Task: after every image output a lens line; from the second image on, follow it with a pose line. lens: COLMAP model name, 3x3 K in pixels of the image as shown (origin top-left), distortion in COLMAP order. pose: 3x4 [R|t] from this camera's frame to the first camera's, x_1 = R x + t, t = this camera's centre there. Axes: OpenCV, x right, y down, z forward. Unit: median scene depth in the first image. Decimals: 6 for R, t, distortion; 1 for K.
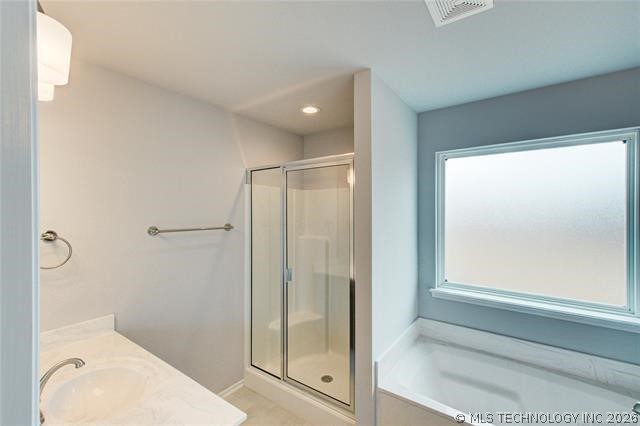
lens RADIAL K [[270.3, 0, 320.0], [0, 270.3, 213.0], [0, 0, 1]] dist [0.001091, 0.000213]
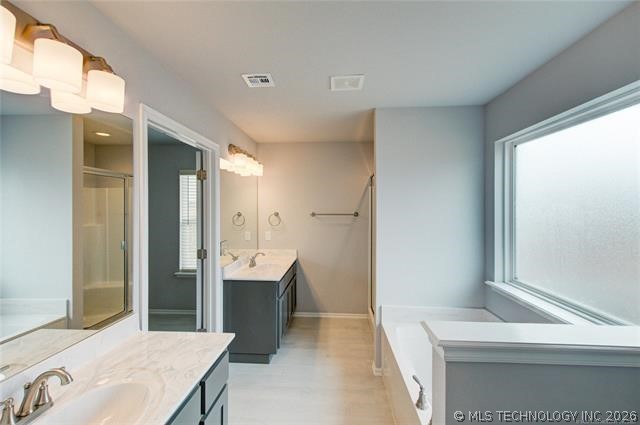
lens RADIAL K [[274.1, 0, 320.9], [0, 274.1, 208.3], [0, 0, 1]] dist [0.001428, 0.000130]
pose [[0.537232, 0.002189, -0.843431, 0.933442], [0.001614, 0.999992, 0.003623, 0.011081], [0.843433, -0.003308, 0.537225, -0.048716]]
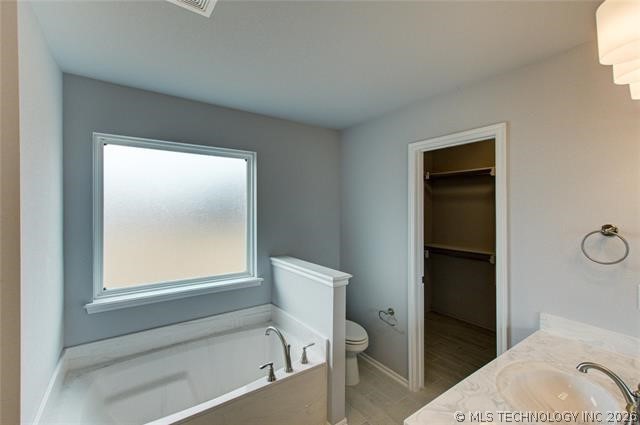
lens RADIAL K [[274.1, 0, 320.9], [0, 274.1, 208.3], [0, 0, 1]] dist [0.001428, 0.000130]
pose [[0.319208, -0.000078, 0.947685, -0.130032], [-0.001595, 0.999999, 0.000620, -0.000351], [-0.947683, -0.001709, 0.319207, 0.101243]]
